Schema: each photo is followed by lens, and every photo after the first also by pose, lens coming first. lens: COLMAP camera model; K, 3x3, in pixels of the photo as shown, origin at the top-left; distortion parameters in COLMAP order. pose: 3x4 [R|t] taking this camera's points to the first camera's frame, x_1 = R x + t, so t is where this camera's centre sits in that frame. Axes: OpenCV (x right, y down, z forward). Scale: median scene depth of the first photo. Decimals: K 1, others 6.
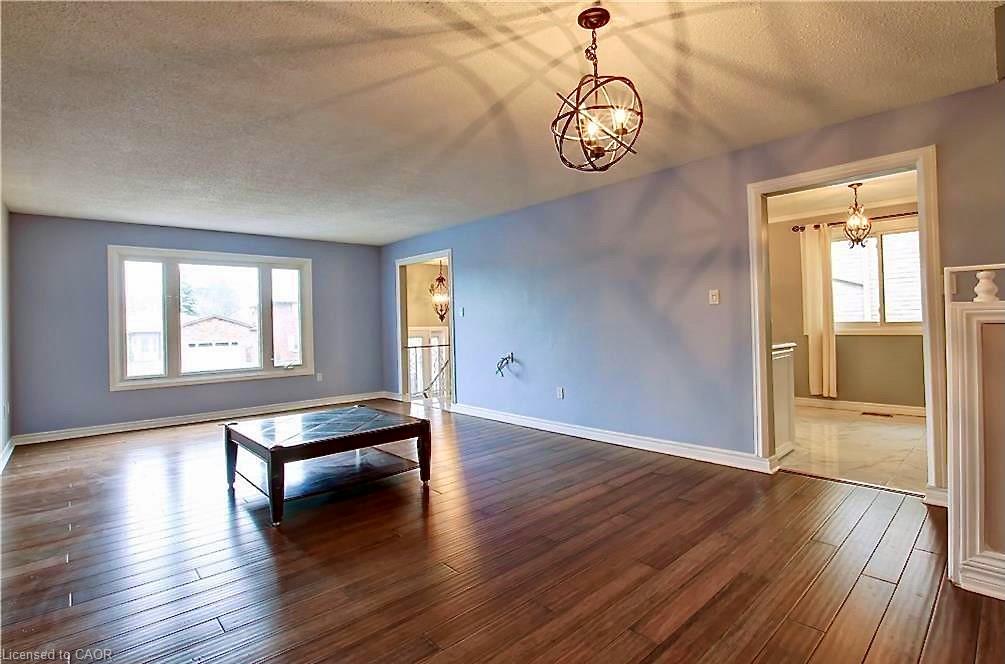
lens RADIAL K [[481.7, 0, 540.9], [0, 481.7, 320.4], [0, 0, 1]] dist [-0.034963, 0.000103]
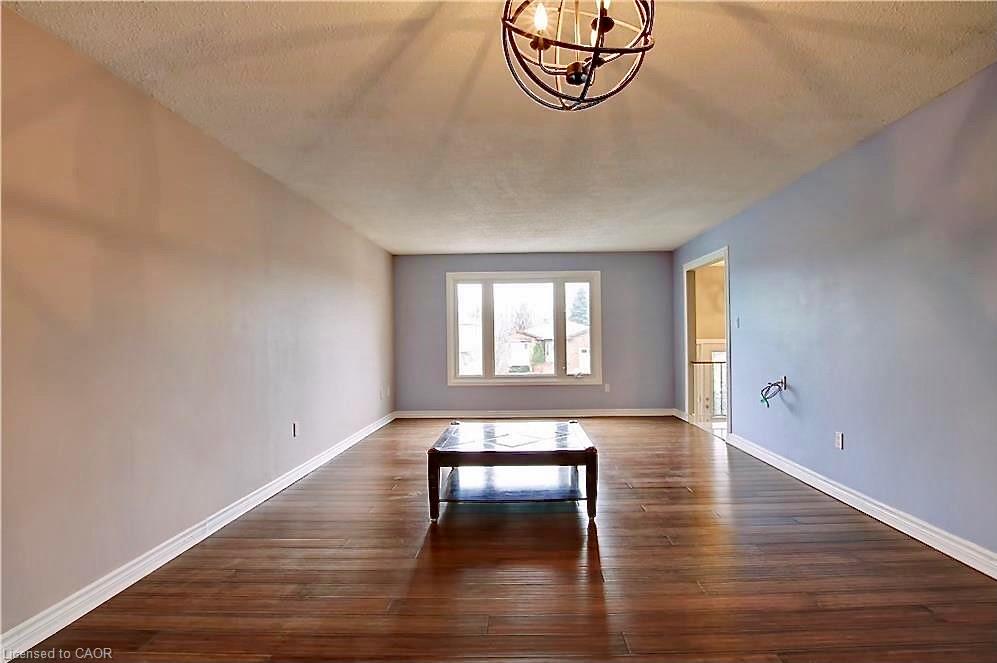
lens RADIAL K [[495.4, 0, 498.6], [0, 495.4, 342.1], [0, 0, 1]] dist [-0.040036, 0.000666]
pose [[0.698760, 0.019863, -0.715081, 0.199395], [-0.002949, 0.999686, 0.024887, -0.004776], [0.715350, -0.015281, 0.698599, 0.183024]]
